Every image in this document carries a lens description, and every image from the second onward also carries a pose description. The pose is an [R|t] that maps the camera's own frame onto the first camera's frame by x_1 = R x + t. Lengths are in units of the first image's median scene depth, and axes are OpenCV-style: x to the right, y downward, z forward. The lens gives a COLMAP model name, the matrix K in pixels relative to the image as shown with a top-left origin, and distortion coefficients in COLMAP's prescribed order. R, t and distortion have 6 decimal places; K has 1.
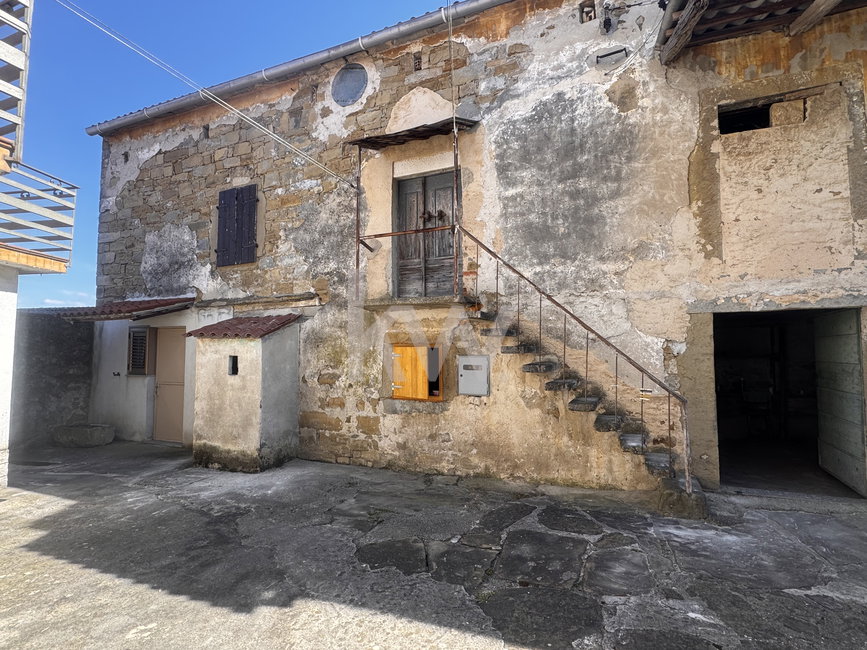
lens RADIAL K [[438.7, 0, 433.4], [0, 438.7, 325.5], [0, 0, 1]] dist [-0.000745, 0.000461]
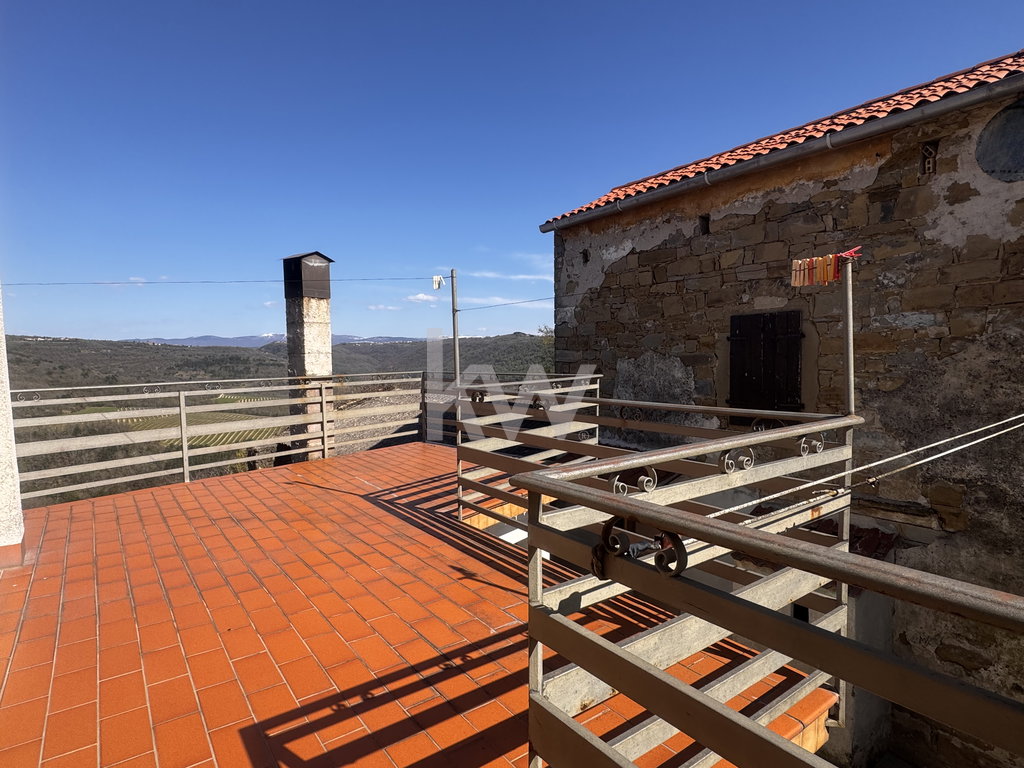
lens RADIAL K [[560.5, 0, 507.2], [0, 560.5, 387.0], [0, 0, 1]] dist [-0.002166, 0.002181]
pose [[0.844122, 0.025994, -0.535521, -0.332182], [0.037945, 0.993423, 0.108031, -0.325770], [0.534807, -0.111512, 0.837584, 0.052471]]
